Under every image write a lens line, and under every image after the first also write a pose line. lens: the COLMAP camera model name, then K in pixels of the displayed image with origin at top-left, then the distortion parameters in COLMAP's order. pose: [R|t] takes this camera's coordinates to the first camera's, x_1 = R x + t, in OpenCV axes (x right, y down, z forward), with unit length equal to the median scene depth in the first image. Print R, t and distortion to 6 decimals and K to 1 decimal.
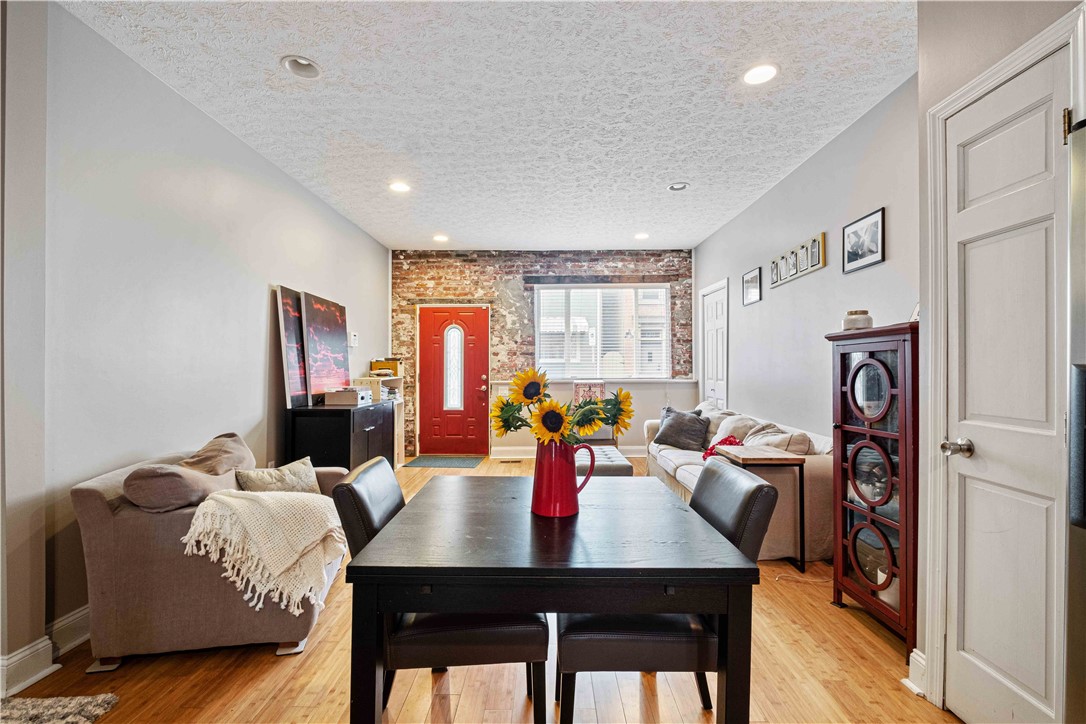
lens RADIAL K [[482.0, 0, 550.2], [0, 482.0, 371.0], [0, 0, 1]] dist [-0.007145, -0.000388]
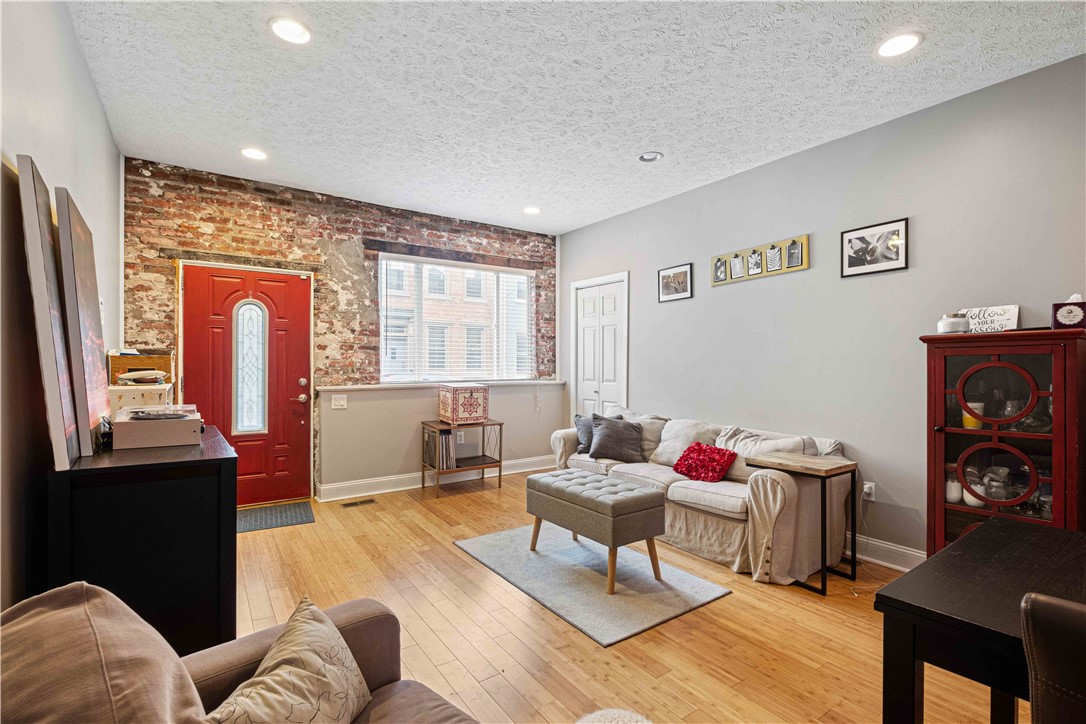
lens RADIAL K [[506.4, 0, 591.8], [0, 506.4, 372.1], [0, 0, 1]] dist [-0.004584, -0.002098]
pose [[0.819571, -0.003549, 0.572966, -0.324537], [0.000846, 0.999987, 0.004984, -0.005133], [-0.572977, -0.003600, 0.819564, 0.310378]]
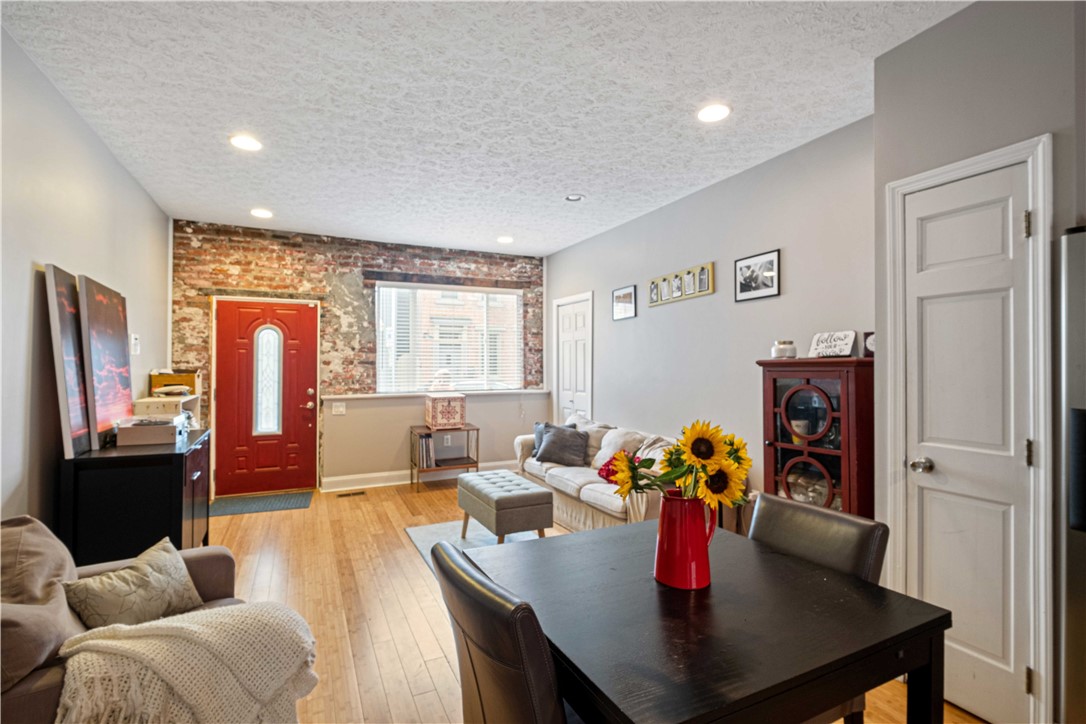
lens RADIAL K [[506.4, 0, 569.7], [0, 506.4, 368.8], [0, 0, 1]] dist [-0.004584, -0.002098]
pose [[0.897887, 0.003151, 0.440214, -0.186381], [0.000799, 0.999961, -0.008788, -0.026937], [-0.440224, 0.008243, 0.897850, 0.083701]]
